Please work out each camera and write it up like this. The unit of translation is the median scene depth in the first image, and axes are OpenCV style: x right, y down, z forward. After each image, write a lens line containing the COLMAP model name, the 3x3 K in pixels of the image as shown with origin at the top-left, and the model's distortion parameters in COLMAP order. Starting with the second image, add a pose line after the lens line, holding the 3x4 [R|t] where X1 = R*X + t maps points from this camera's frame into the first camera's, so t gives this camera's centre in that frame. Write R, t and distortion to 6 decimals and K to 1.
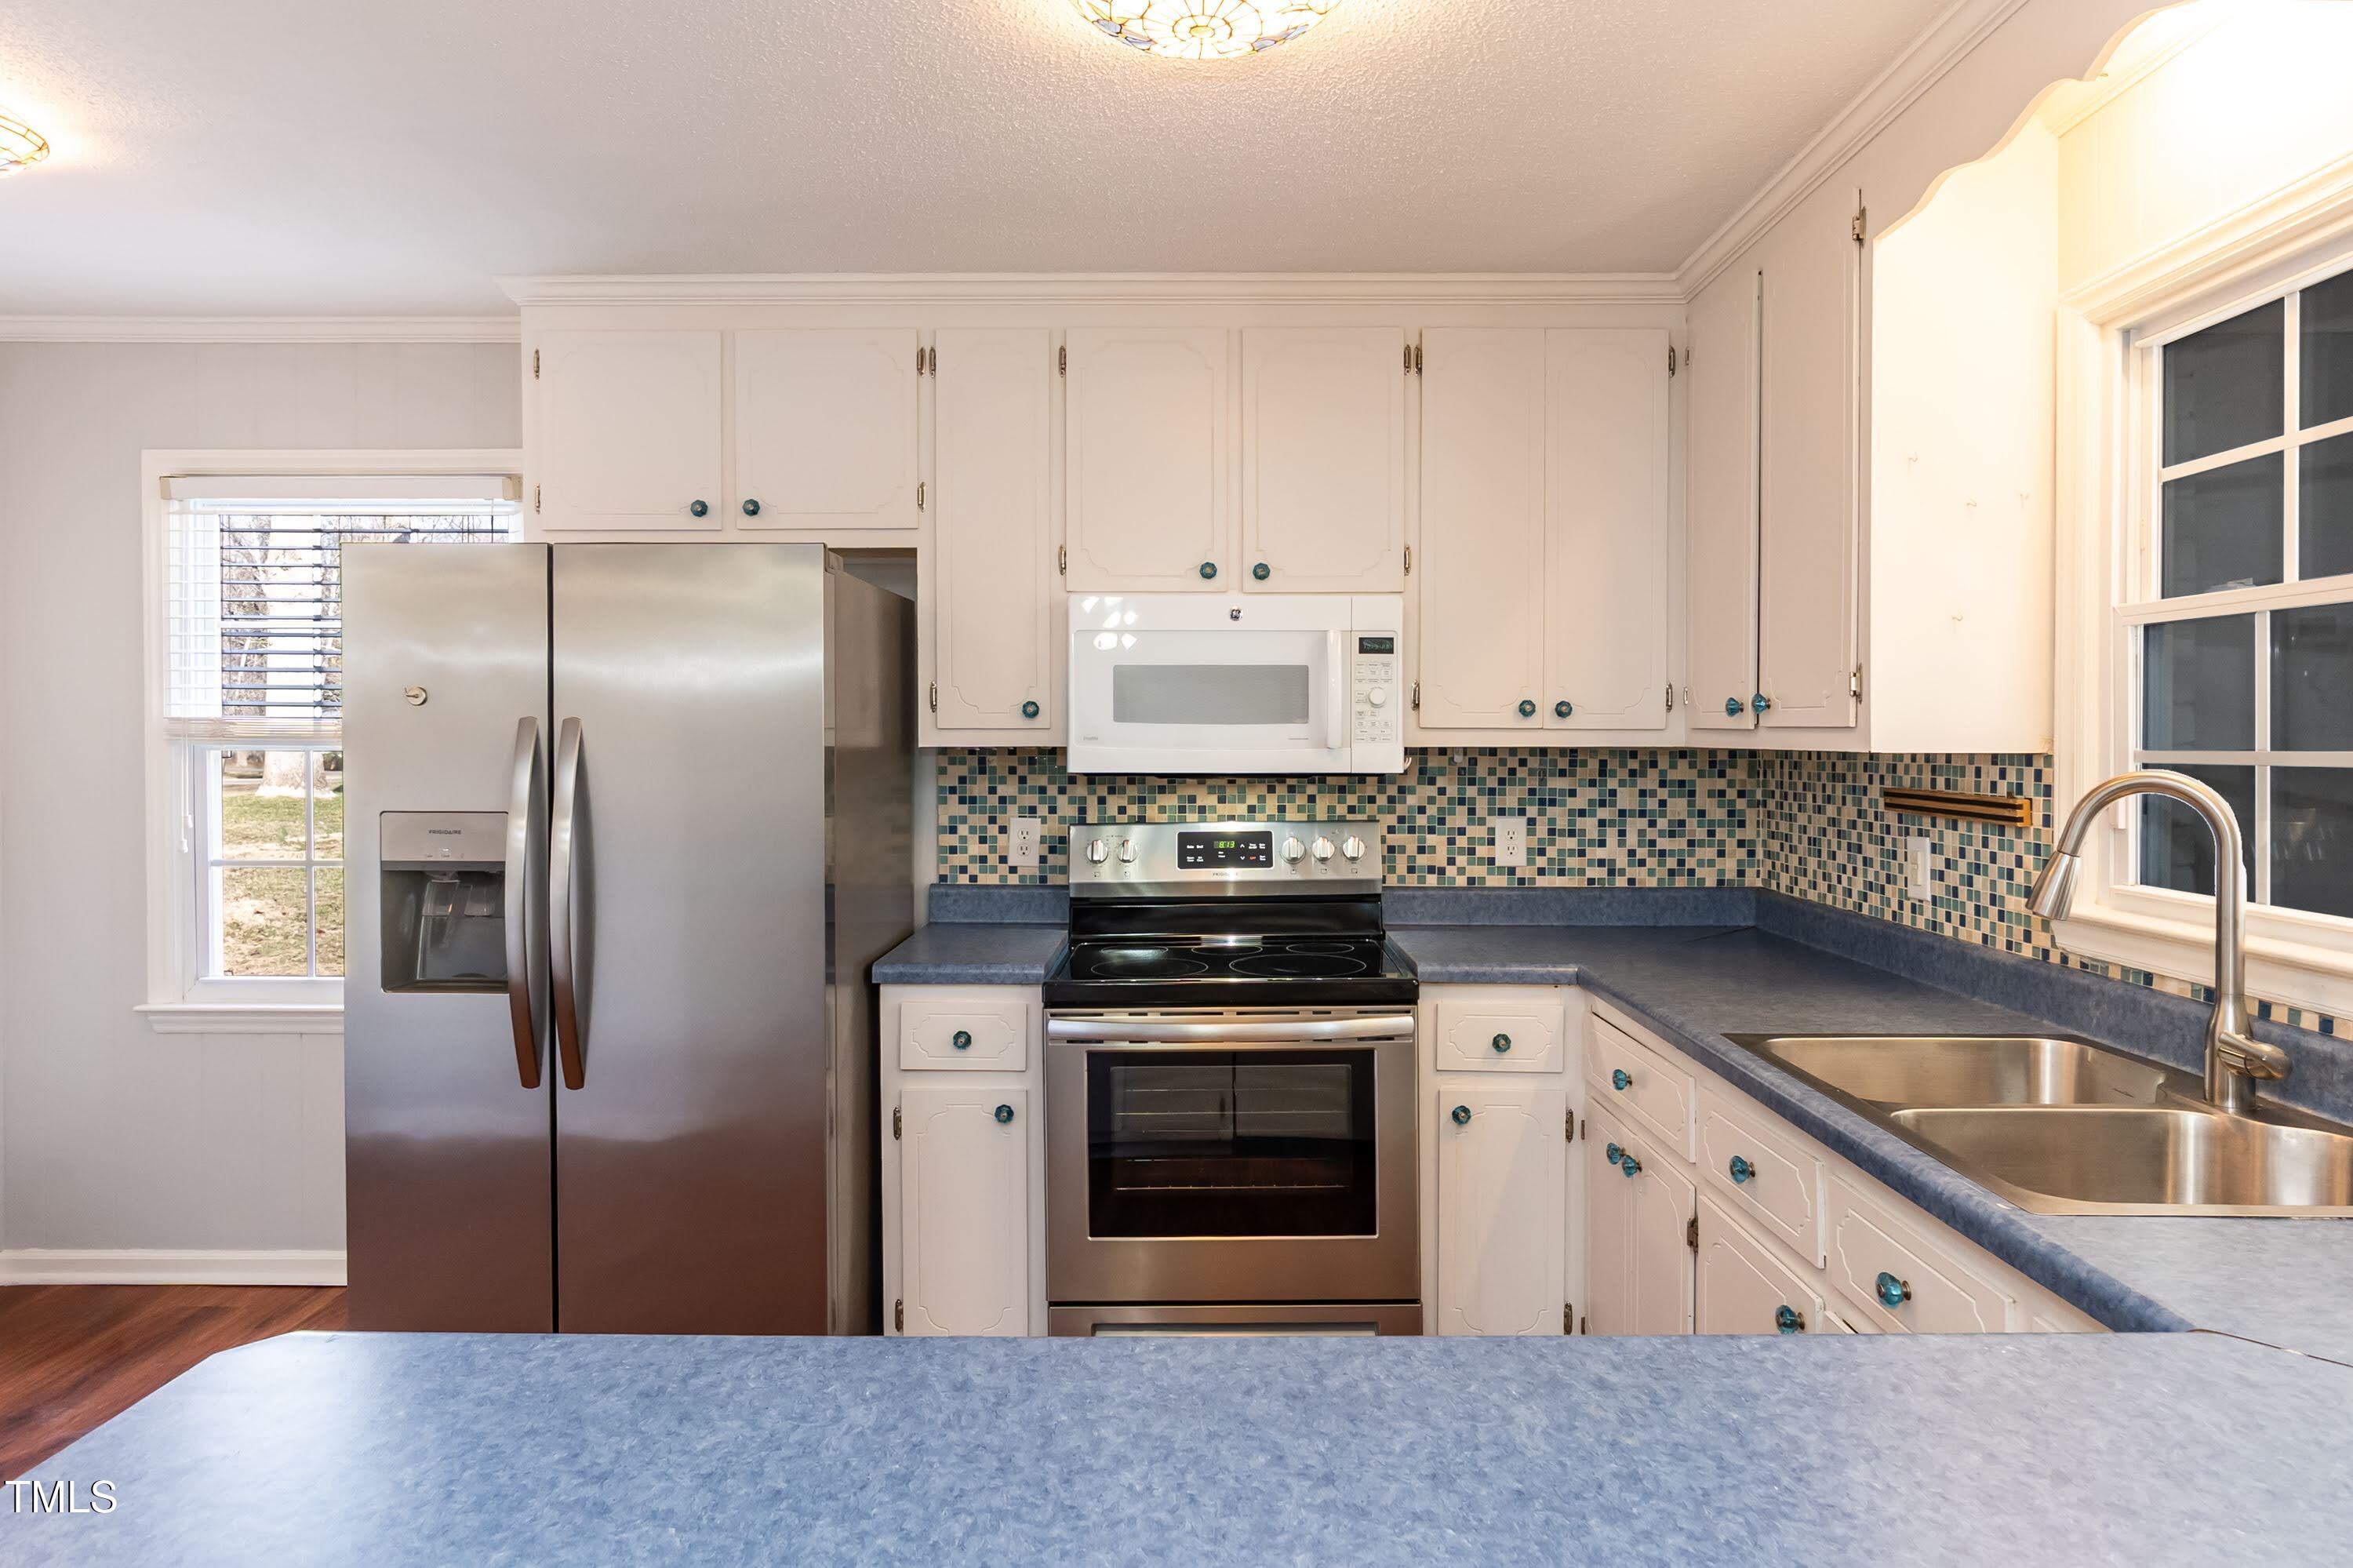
lens RADIAL K [[1440.4, 0, 1181.0], [0, 1440.4, 740.3], [0, 0, 1]] dist [0.000800, 0.000226]
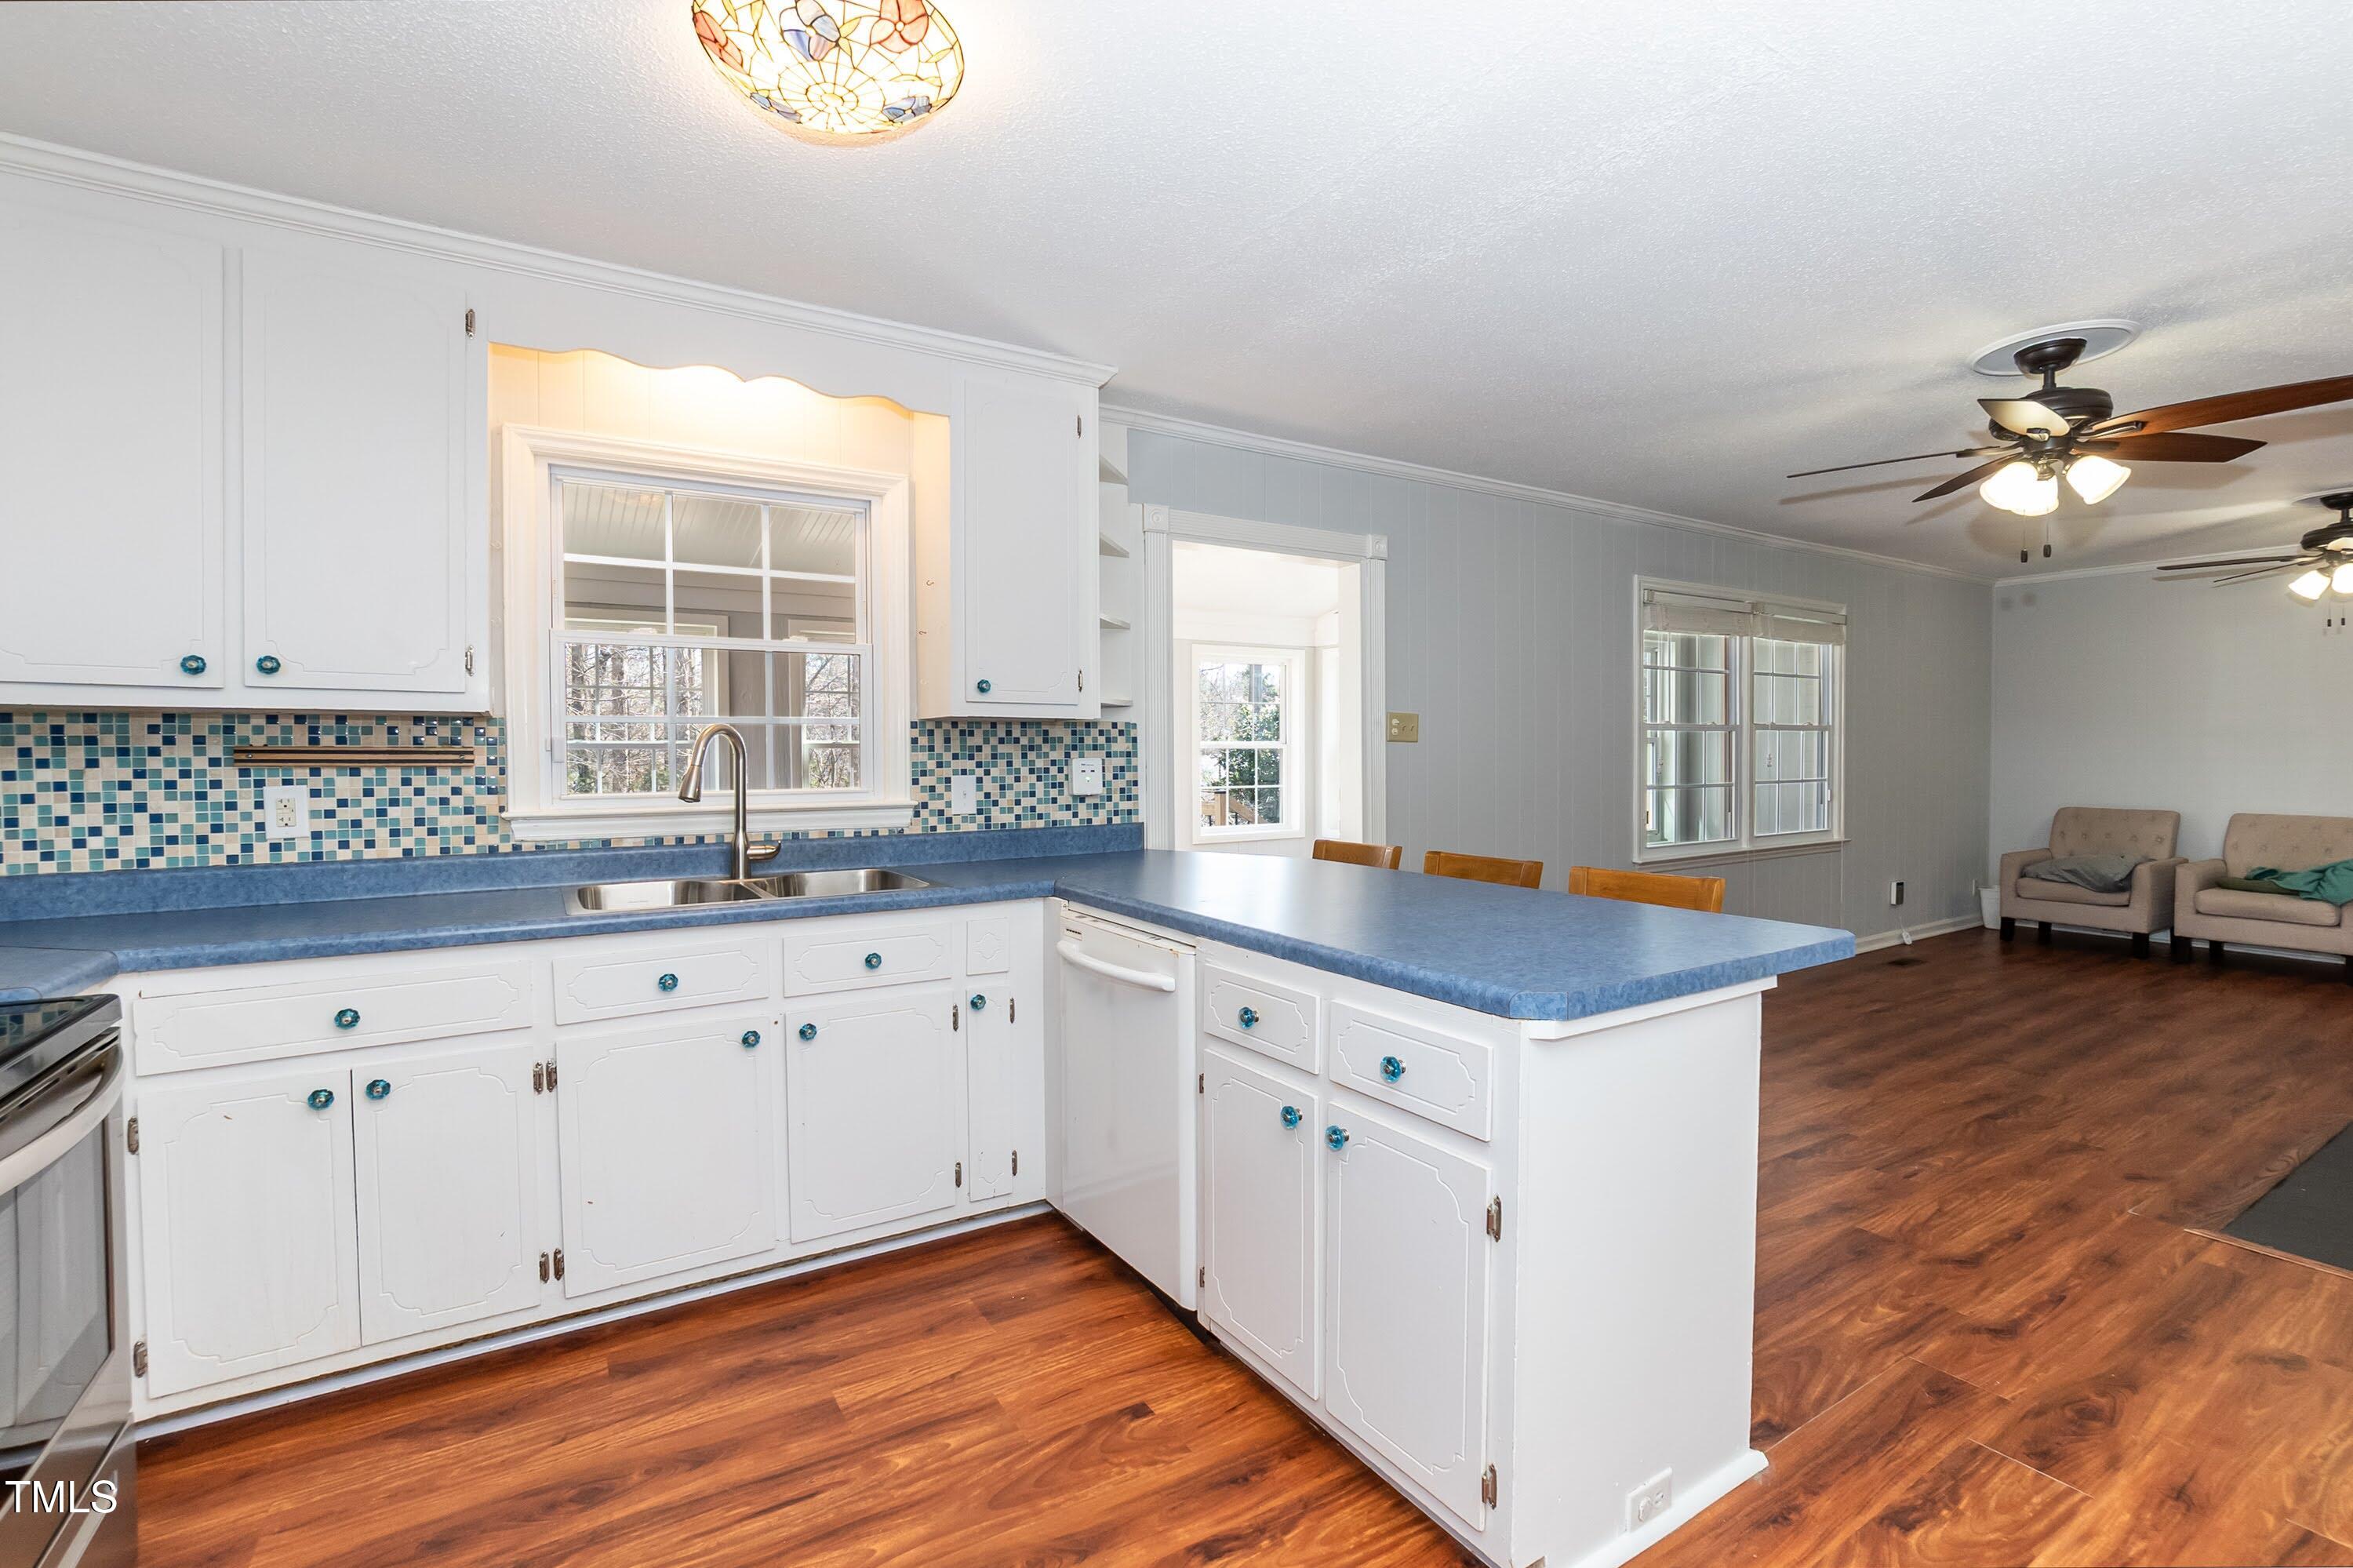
lens RADIAL K [[1058.4, 0, 1176.5], [0, 1058.4, 784.0], [0, 0, 1]] dist [0.000465, -0.000186]
pose [[-0.538477, -0.024764, 0.842276, -0.685757], [0.004473, 0.999470, 0.032244, 0.043826], [-0.842628, 0.021130, -0.538081, 0.924219]]
